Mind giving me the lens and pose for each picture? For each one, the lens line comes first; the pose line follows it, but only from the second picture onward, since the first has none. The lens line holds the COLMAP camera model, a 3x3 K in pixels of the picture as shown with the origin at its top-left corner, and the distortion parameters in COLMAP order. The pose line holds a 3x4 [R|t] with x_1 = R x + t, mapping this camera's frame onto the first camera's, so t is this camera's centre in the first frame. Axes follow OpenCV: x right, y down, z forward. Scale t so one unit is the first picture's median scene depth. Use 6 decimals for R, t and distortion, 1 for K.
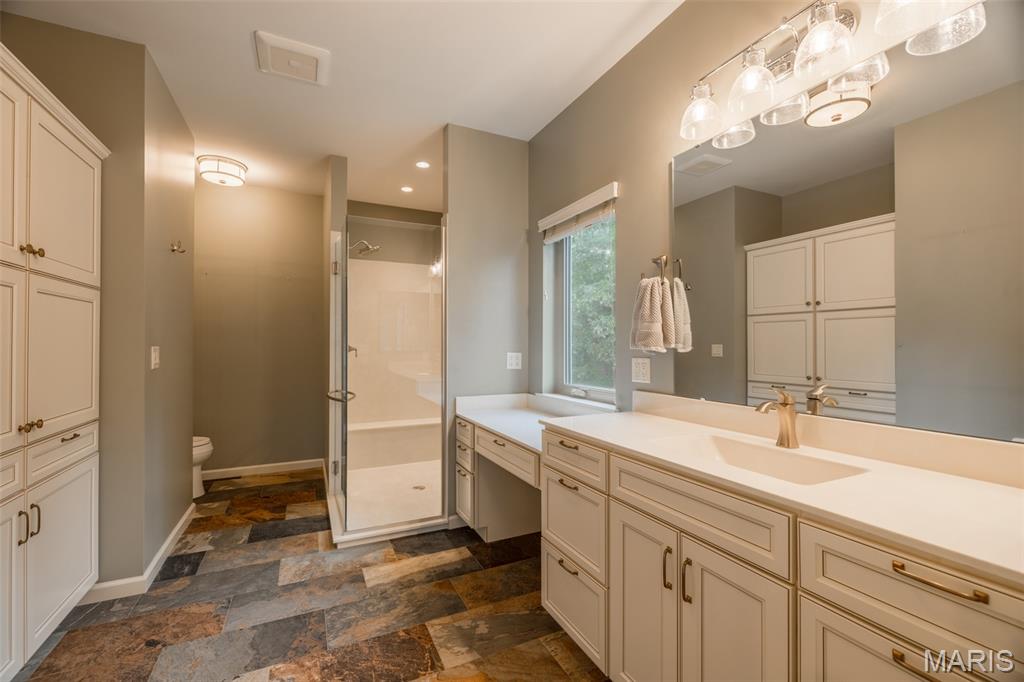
lens RADIAL K [[429.5, 0, 512.0], [0, 429.5, 341.0], [0, 0, 1]] dist [-0.001825, -0.000079]
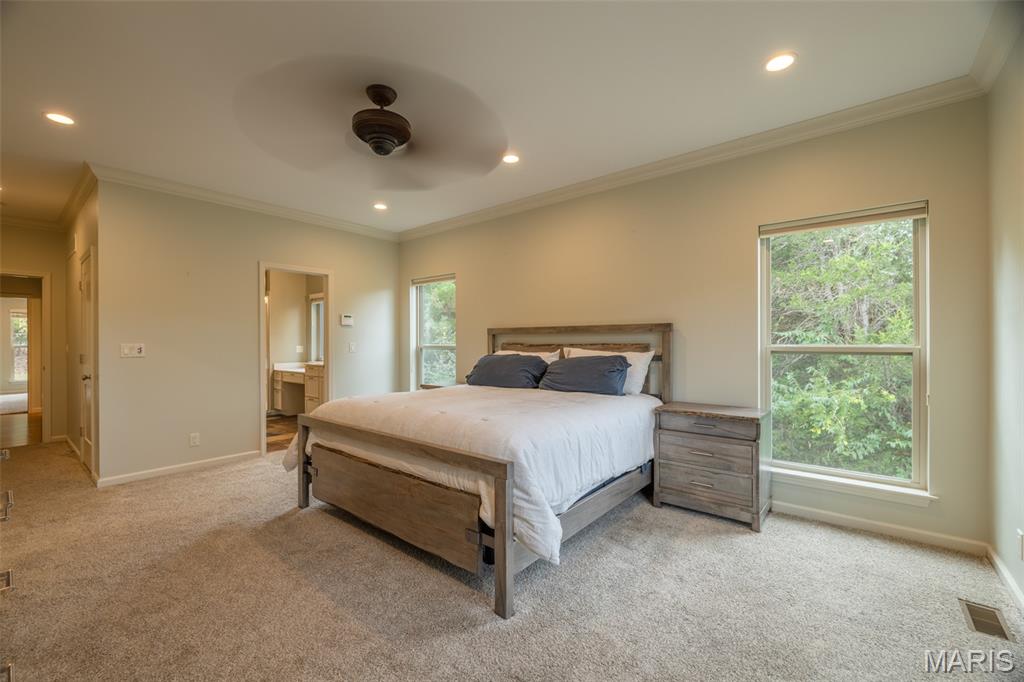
lens RADIAL K [[429.5, 0, 512.0], [0, 429.5, 341.0], [0, 0, 1]] dist [-0.001825, -0.000079]
pose [[0.909321, -0.002879, 0.416085, 0.095131], [-0.000587, 0.999966, 0.008203, -0.024544], [-0.416094, -0.007703, 0.909289, -1.891003]]
